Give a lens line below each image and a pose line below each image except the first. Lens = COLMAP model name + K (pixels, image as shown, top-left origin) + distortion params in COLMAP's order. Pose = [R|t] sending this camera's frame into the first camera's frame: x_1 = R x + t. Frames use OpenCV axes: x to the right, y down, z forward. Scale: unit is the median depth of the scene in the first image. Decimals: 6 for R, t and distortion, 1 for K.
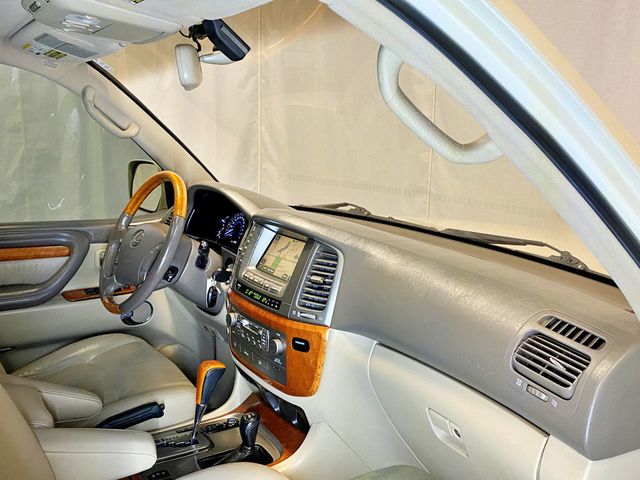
lens RADIAL K [[659.2, 0, 320.0], [0, 659.2, 240.0], [0, 0, 1]] dist [0.017331, -0.005390]
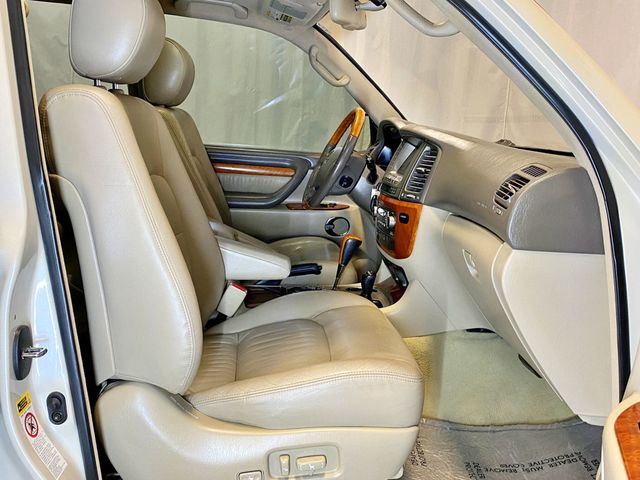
lens RADIAL K [[624.1, 0, 320.0], [0, 624.1, 240.0], [0, 0, 1]] dist [0.166855, -0.432780]
pose [[0.906240, 0.098831, -0.411050, 0.253964], [-0.095934, 0.995001, 0.027728, 0.137582], [0.411736, 0.014306, 0.911191, -0.160630]]
